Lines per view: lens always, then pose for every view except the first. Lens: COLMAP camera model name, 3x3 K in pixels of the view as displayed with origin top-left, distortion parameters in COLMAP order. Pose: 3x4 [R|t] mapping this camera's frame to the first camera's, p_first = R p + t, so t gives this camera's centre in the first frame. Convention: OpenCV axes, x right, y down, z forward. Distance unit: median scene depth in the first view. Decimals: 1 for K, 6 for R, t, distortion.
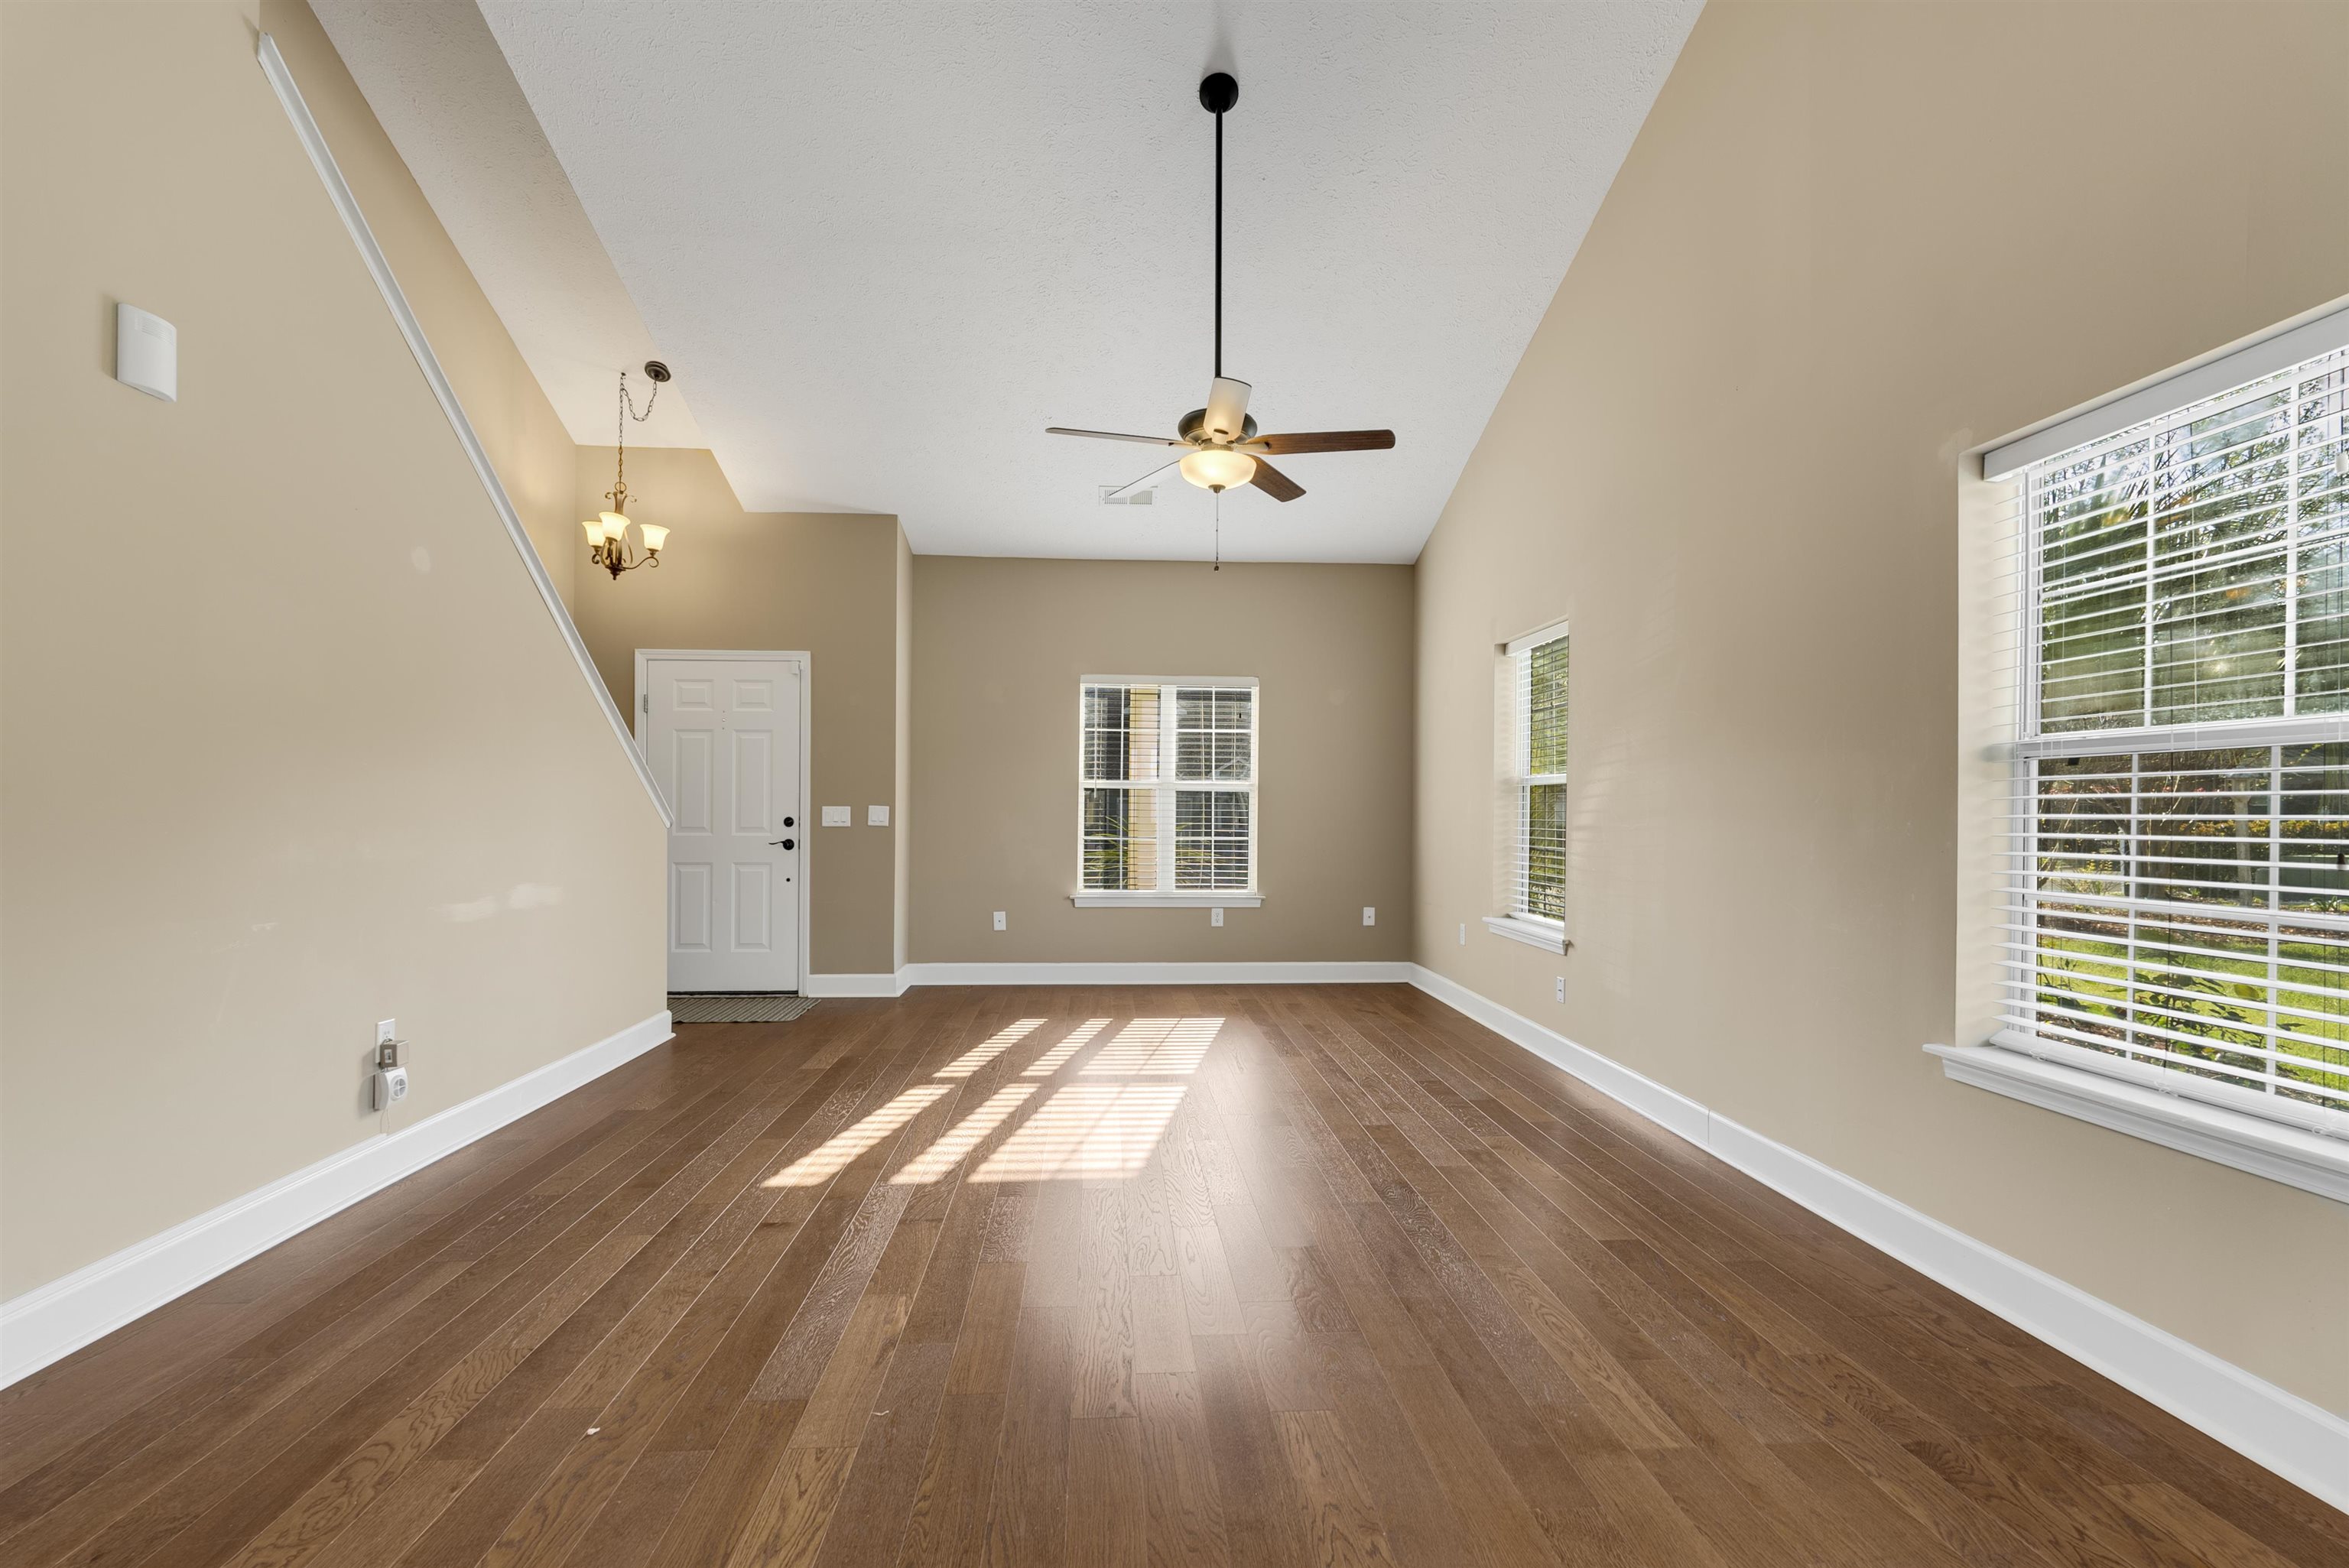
lens RADIAL K [[1039.1, 0, 1174.5], [0, 1039.1, 784.0], [0, 0, 1]] dist [-0.009870, 0.000479]
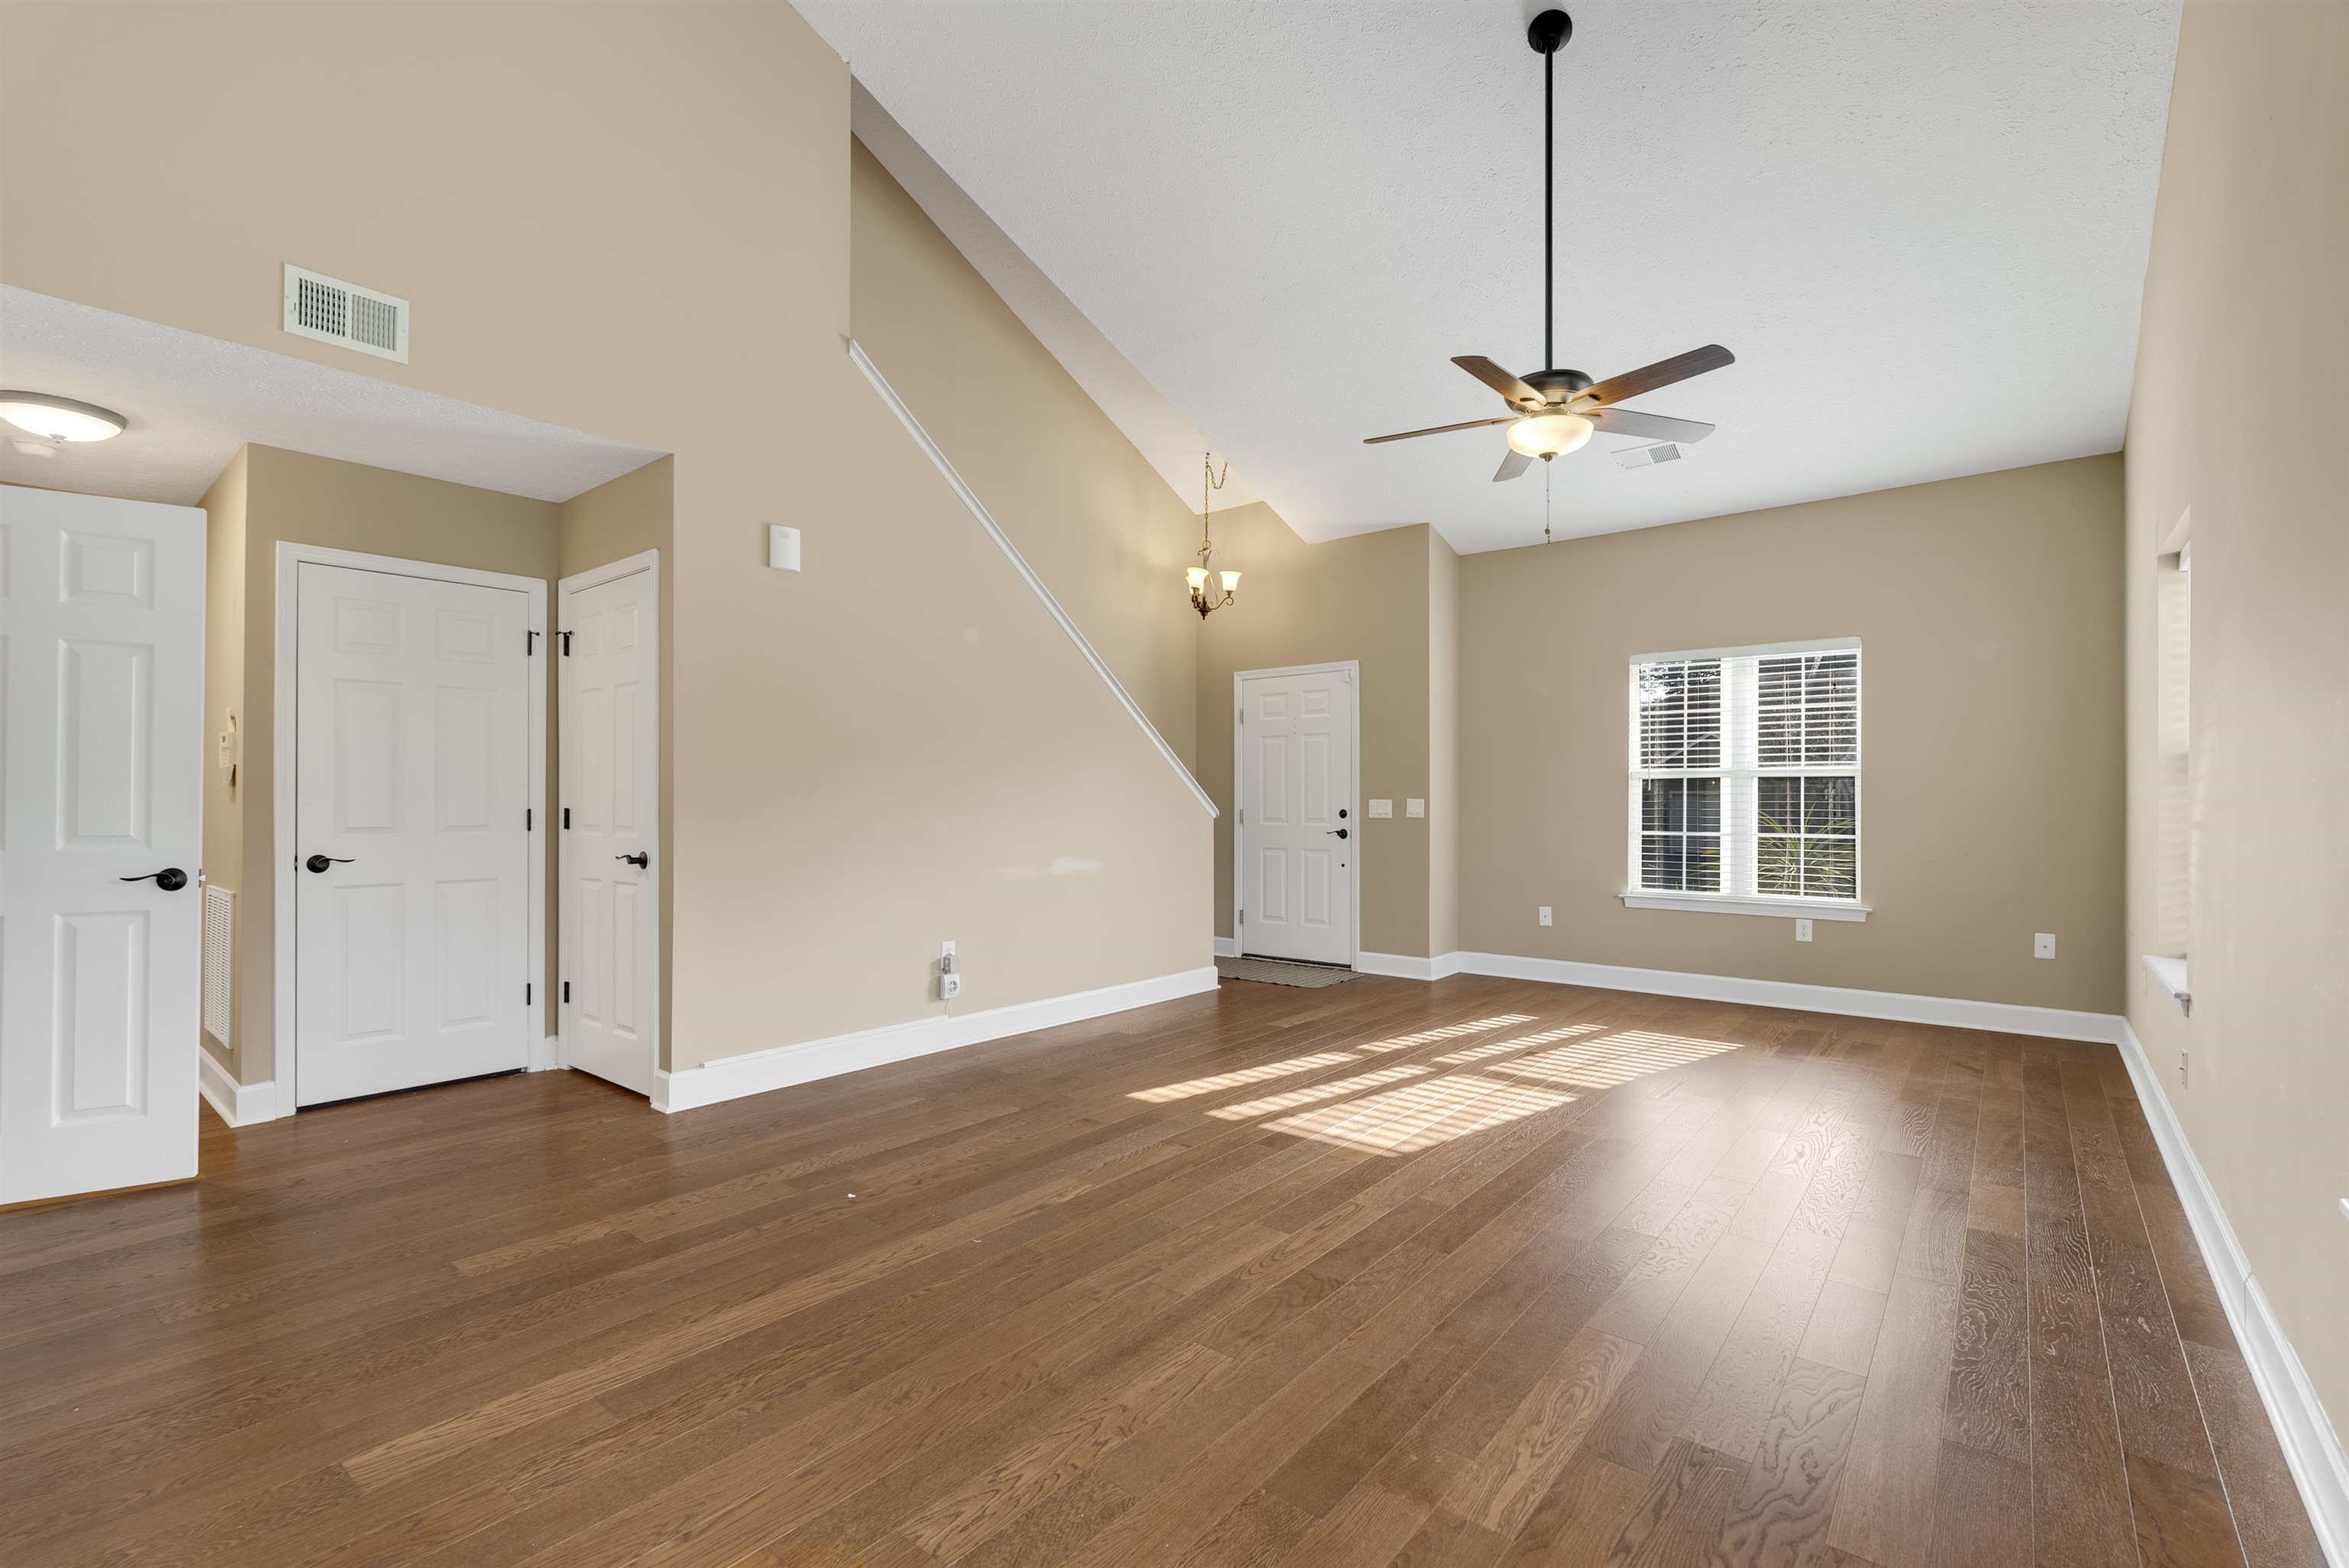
lens RADIAL K [[1046.8, 0, 1185.9], [0, 1046.8, 771.8], [0, 0, 1]] dist [-0.007452, -0.000066]
pose [[0.728106, -0.024606, -0.685023, 0.298966], [0.020818, 0.999688, -0.013782, 0.003407], [0.685149, -0.004226, 0.728391, 0.061107]]
